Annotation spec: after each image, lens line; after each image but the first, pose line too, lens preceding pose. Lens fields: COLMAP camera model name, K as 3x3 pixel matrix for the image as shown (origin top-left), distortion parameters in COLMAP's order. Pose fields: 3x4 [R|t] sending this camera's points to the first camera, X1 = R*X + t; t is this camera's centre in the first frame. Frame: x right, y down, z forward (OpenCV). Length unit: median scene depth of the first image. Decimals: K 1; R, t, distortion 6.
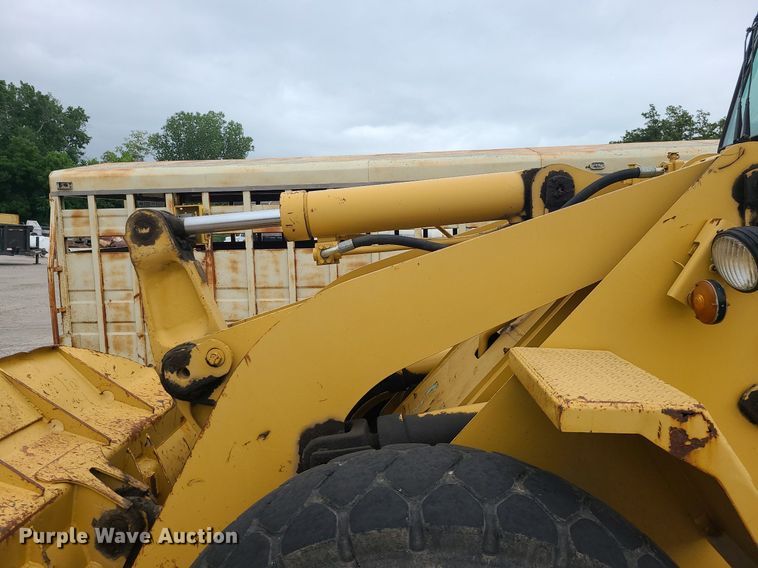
lens RADIAL K [[569.5, 0, 379.0], [0, 569.5, 284.0], [0, 0, 1]] dist [0.002944, -0.001732]
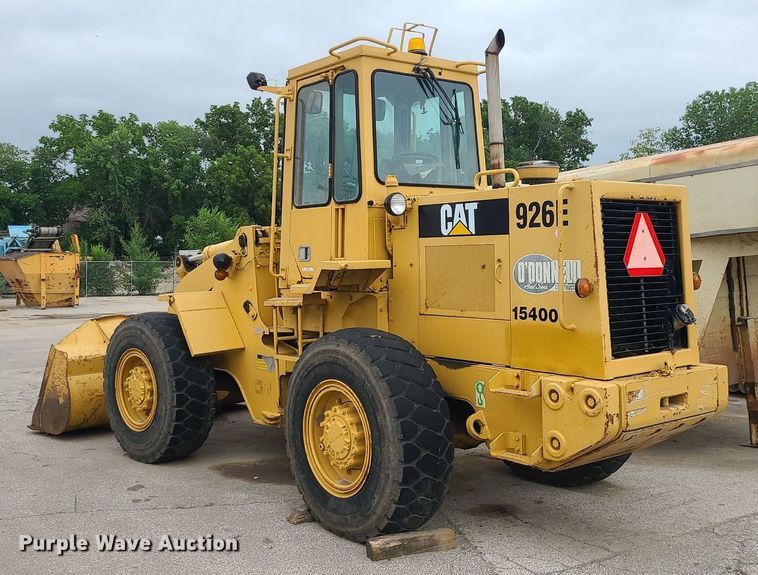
lens RADIAL K [[828.9, 0, 401.5], [0, 828.9, 319.5], [0, 0, 1]] dist [0.020138, 0.000241]
pose [[0.745325, -0.007255, -0.666662, 1.540144], [-0.006833, 0.999805, -0.018520, 0.126431], [0.666667, 0.018359, 0.745130, -0.662766]]
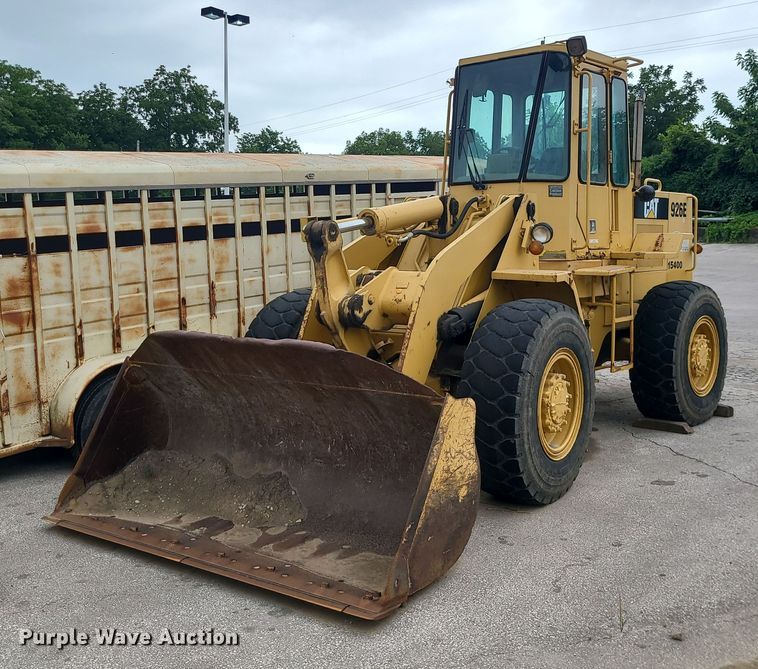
lens RADIAL K [[828.0, 0, 379.7], [0, 828.0, 335.0], [0, 0, 1]] dist [0.045610, 0.015734]
pose [[0.547987, -0.142081, 0.824332, -1.133230], [0.097984, 0.989588, 0.105428, -0.017634], [-0.830728, 0.022998, 0.556203, -0.236874]]
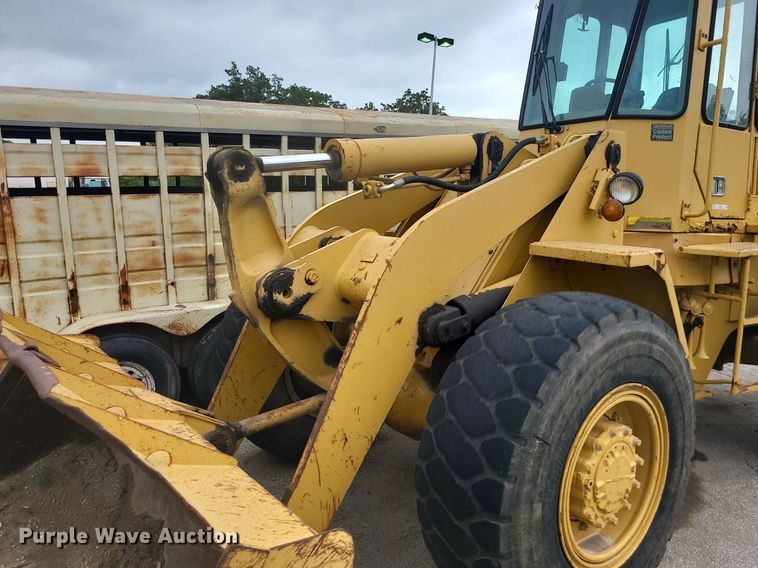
lens RADIAL K [[574.4, 0, 386.1], [0, 574.4, 289.2], [0, 0, 1]] dist [0.074833, -0.058157]
pose [[0.765600, -0.106645, 0.634416, -0.427445], [0.054414, 0.993365, 0.101318, 0.018198], [-0.641012, -0.043048, 0.766323, -0.018026]]
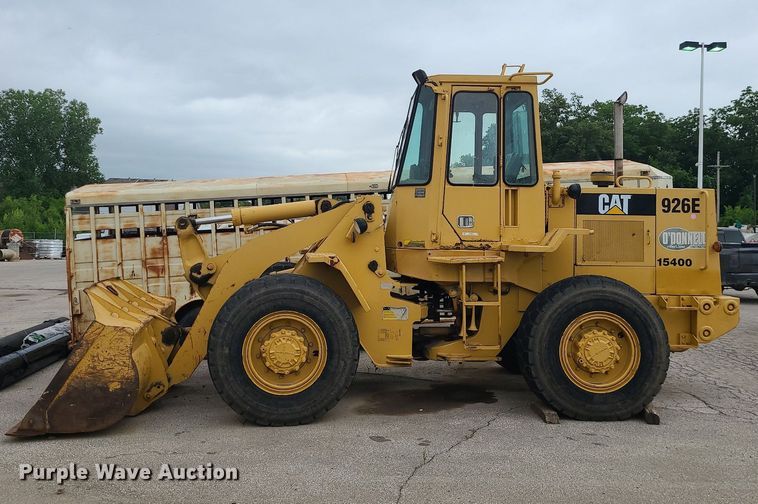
lens RADIAL K [[646.6, 0, 379.0], [0, 646.6, 252.0], [0, 0, 1]] dist [0.031222, -0.001780]
pose [[0.981432, -0.039544, 0.187689, -0.027066], [0.047820, 0.998064, -0.039770, 0.100982], [-0.185753, 0.048007, 0.981423, -1.076535]]
